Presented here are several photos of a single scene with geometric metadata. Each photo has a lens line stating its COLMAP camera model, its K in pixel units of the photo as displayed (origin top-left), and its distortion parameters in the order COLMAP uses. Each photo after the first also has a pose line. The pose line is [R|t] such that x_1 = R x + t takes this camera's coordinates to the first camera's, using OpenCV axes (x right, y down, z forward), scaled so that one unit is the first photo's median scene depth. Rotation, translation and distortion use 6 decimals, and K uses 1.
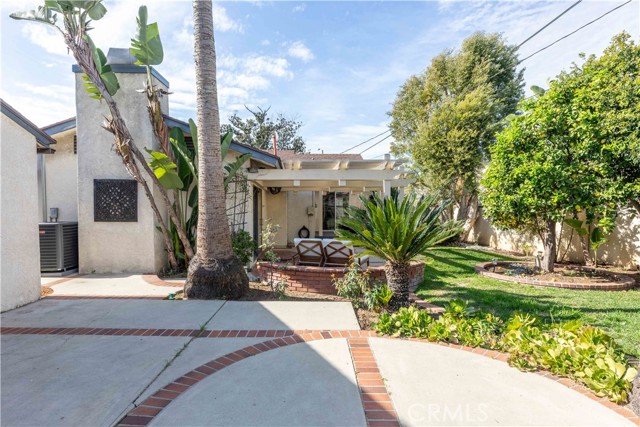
lens RADIAL K [[346.0, 0, 306.6], [0, 346.0, 215.1], [0, 0, 1]] dist [-0.000973, -0.000394]
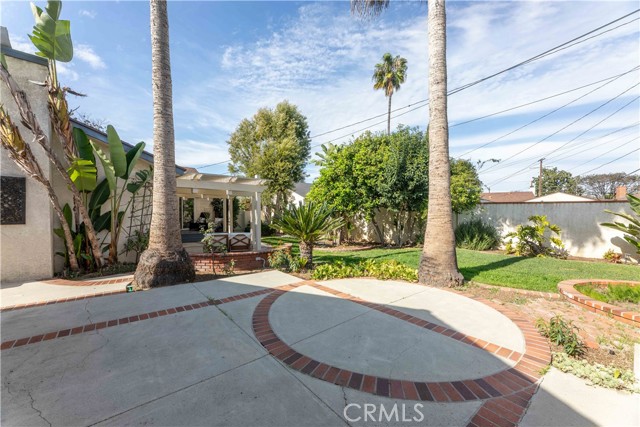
lens RADIAL K [[260.4, 0, 320.7], [0, 260.4, 214.6], [0, 0, 1]] dist [-0.003093, -0.000150]
pose [[0.754174, -0.002500, 0.656669, -0.349414], [0.009064, 0.999937, -0.006602, 0.005641], [-0.656612, 0.010931, 0.754150, -0.020031]]
